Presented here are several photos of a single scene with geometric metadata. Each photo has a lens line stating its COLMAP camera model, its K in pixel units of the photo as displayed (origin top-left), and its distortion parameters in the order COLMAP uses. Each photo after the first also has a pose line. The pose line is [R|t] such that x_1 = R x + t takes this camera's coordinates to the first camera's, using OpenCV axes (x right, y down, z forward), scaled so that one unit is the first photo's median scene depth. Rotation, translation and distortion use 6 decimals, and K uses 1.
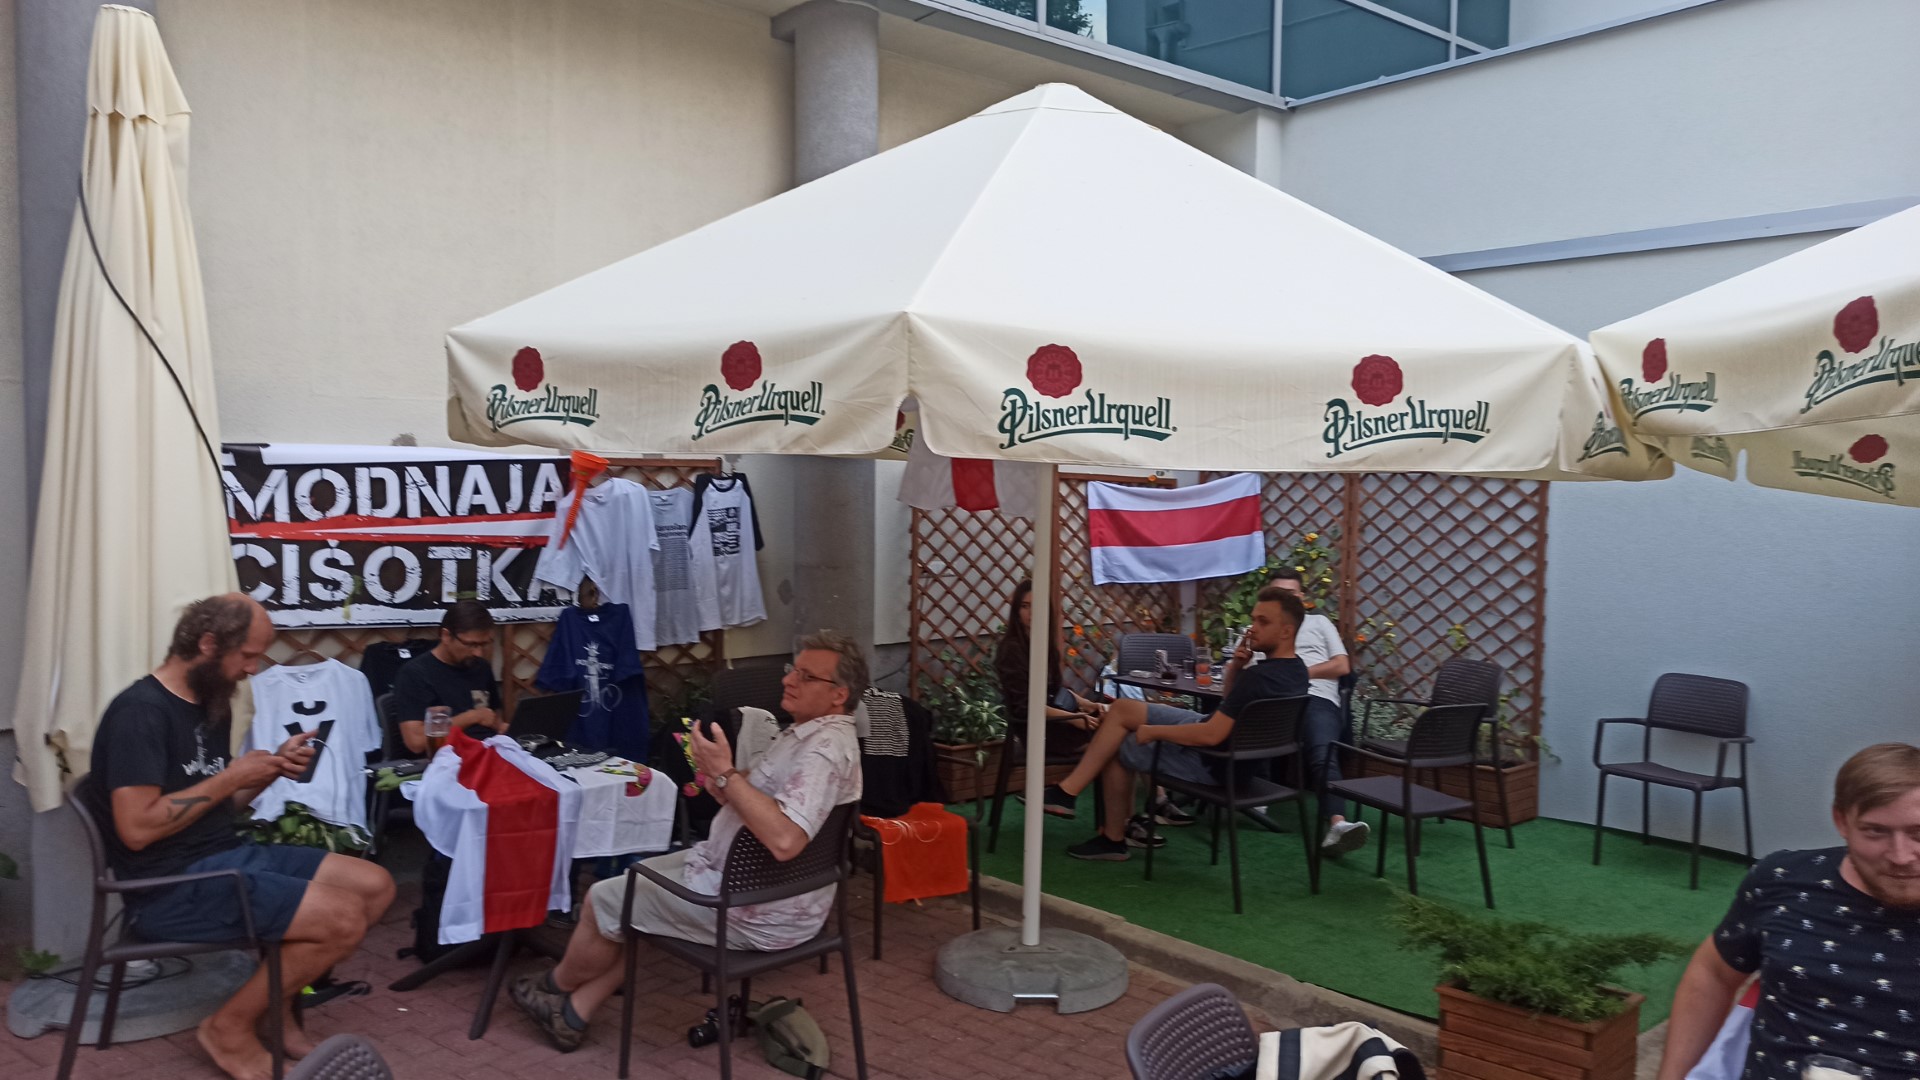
lens RADIAL K [[1408.7, 0, 965.6], [0, 1408.7, 541.4], [0, 0, 1]] dist [0.030763, -0.014675]
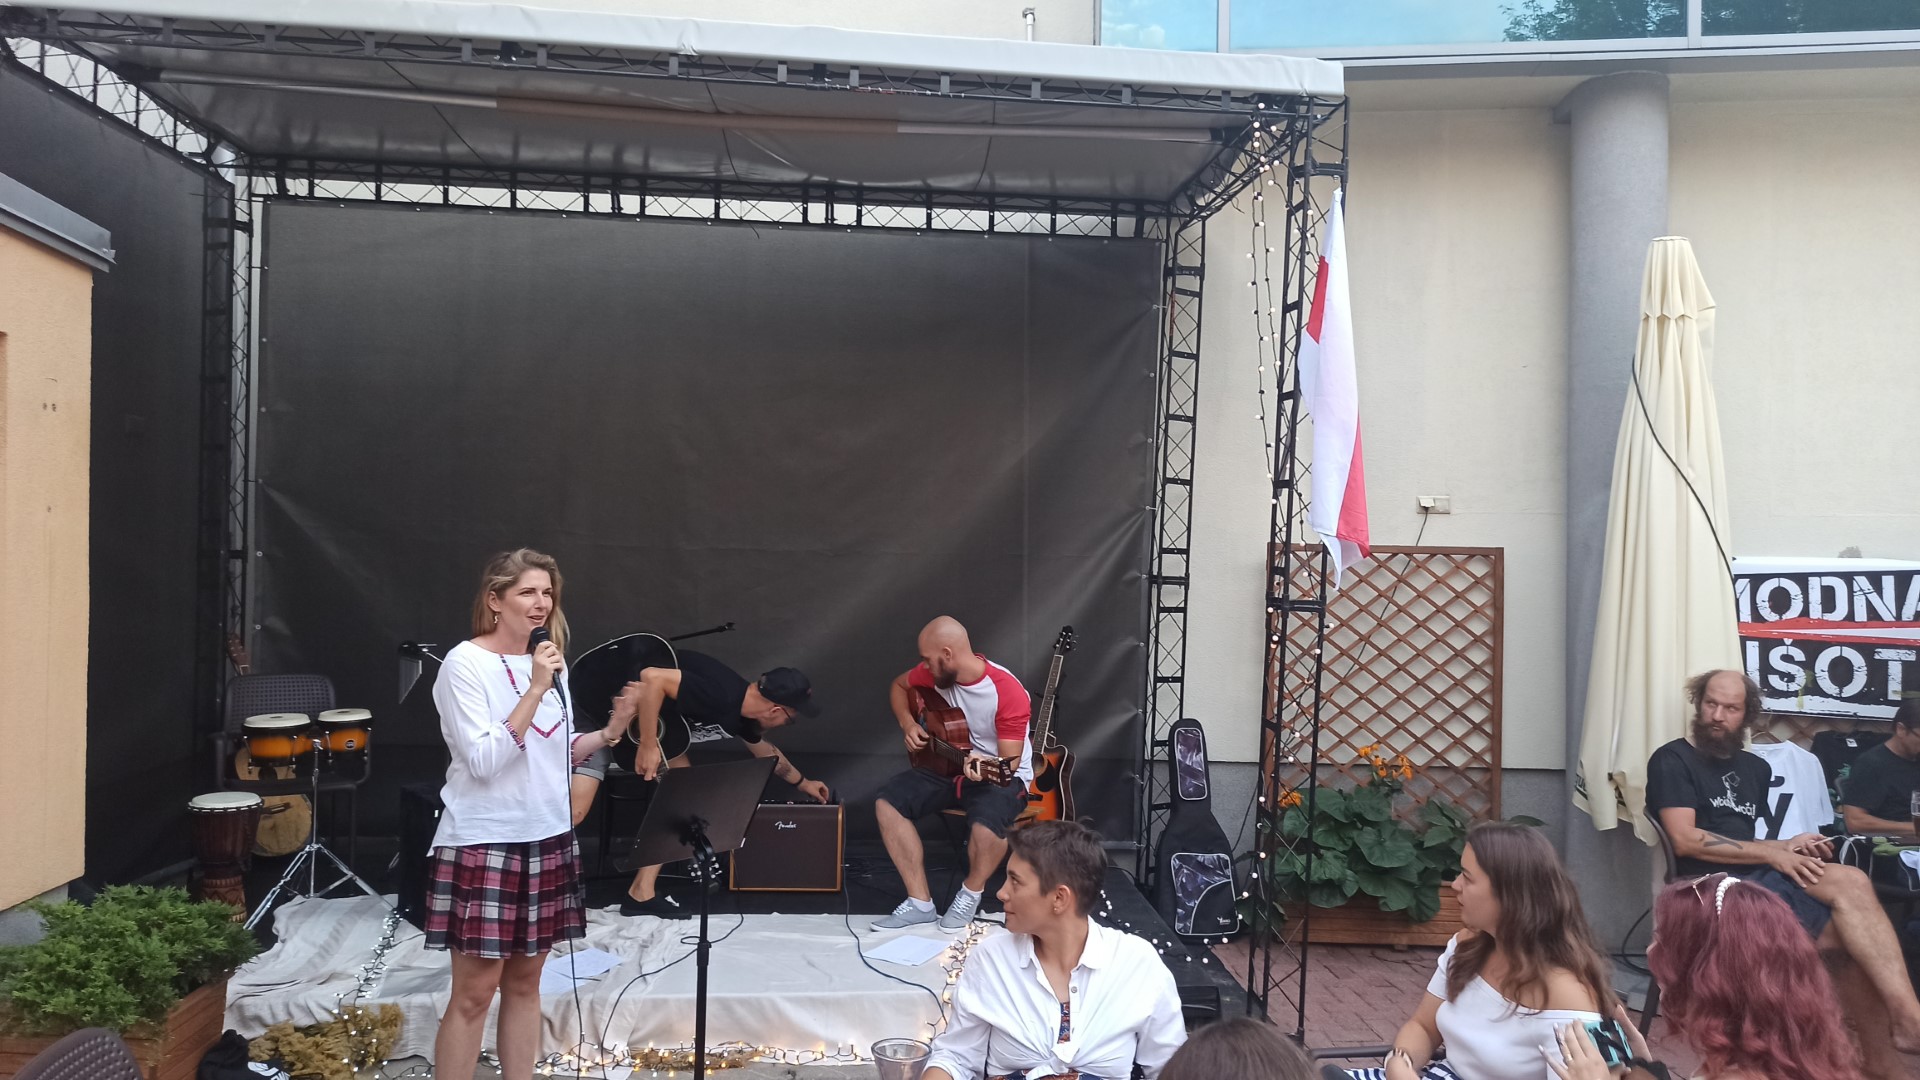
lens RADIAL K [[1408.7, 0, 965.6], [0, 1408.7, 541.4], [0, 0, 1]] dist [0.030763, -0.014675]
pose [[0.683276, -0.010688, -0.730082, -0.054462], [-0.039925, 0.997850, -0.051973, 0.006977], [0.729068, 0.064660, 0.681380, -0.301377]]
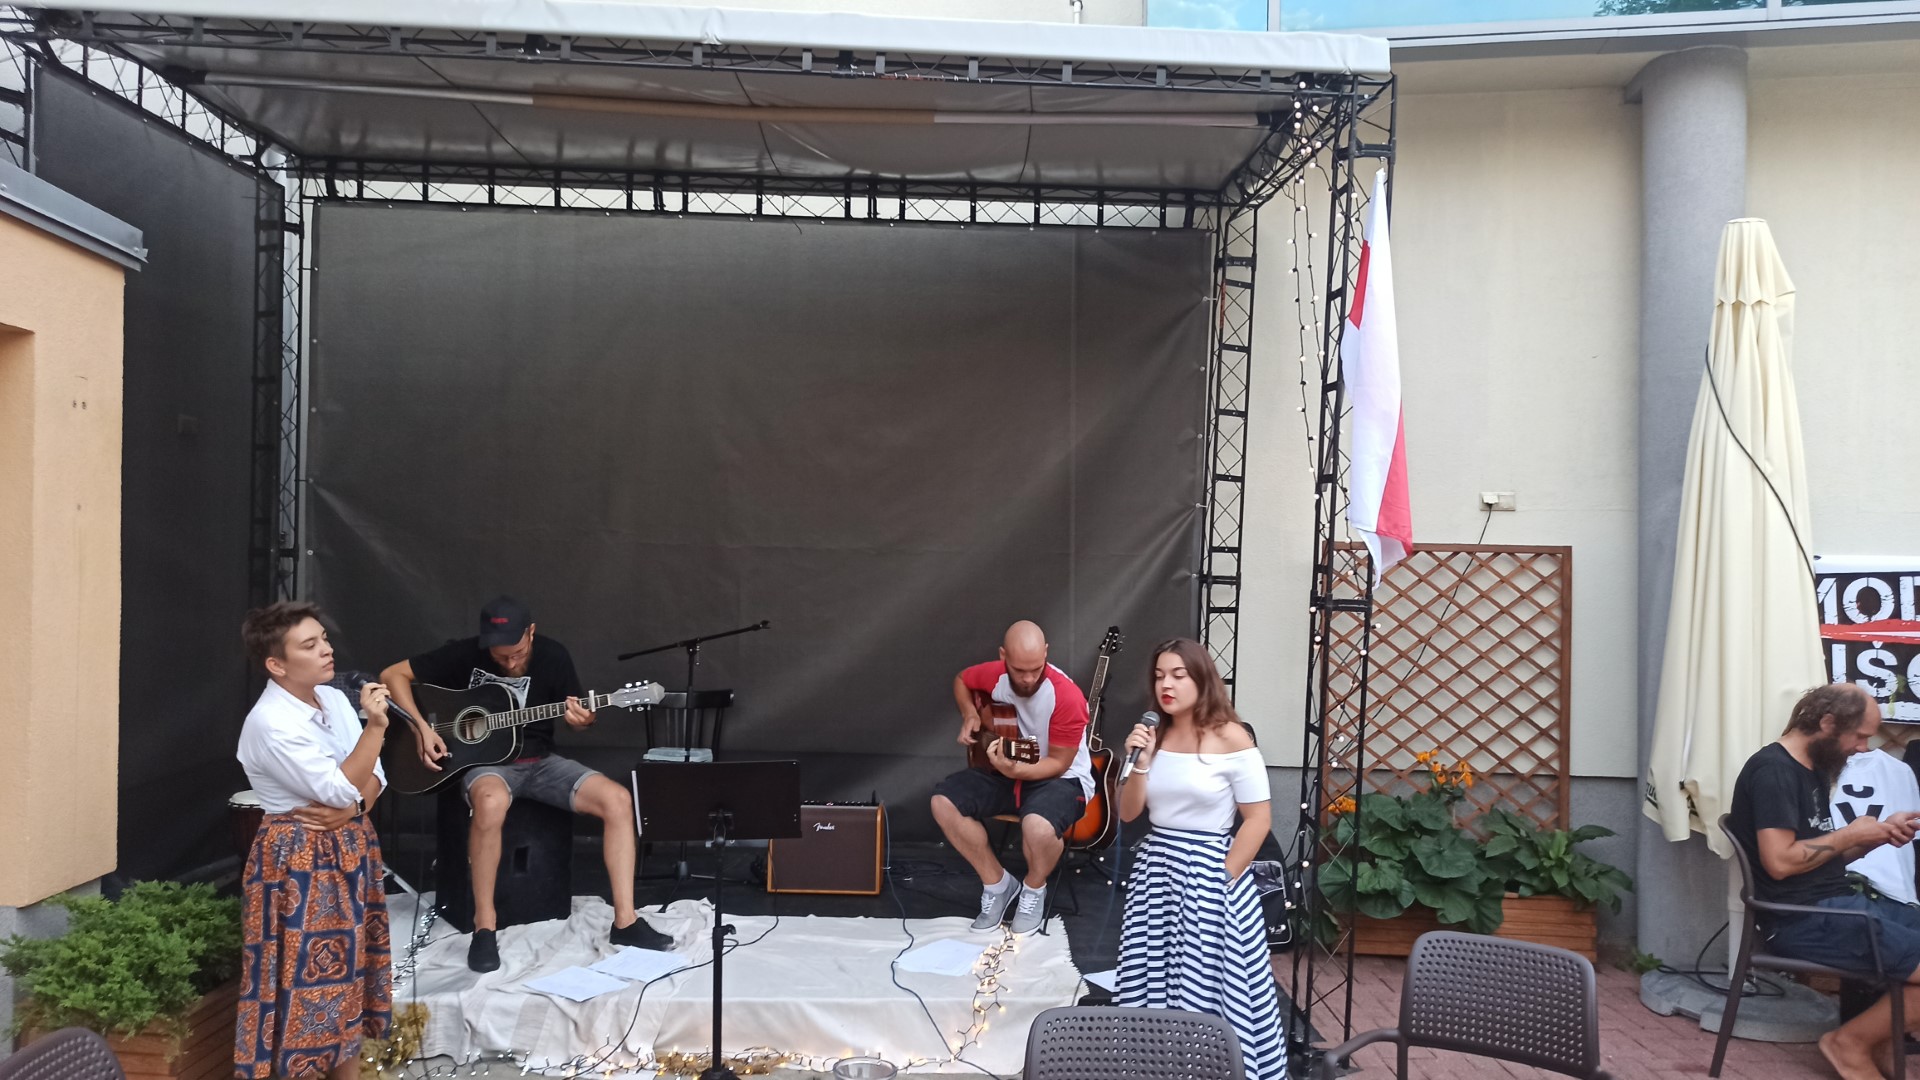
lens RADIAL K [[1409.6, 0, 967.5], [0, 1409.6, 543.9], [0, 0, 1]] dist [0.025830, -0.003086]
pose [[0.642260, -0.010704, -0.766412, -0.050545], [-0.042142, 0.997897, -0.049253, 0.007528], [0.765327, 0.063931, 0.640458, -0.265331]]
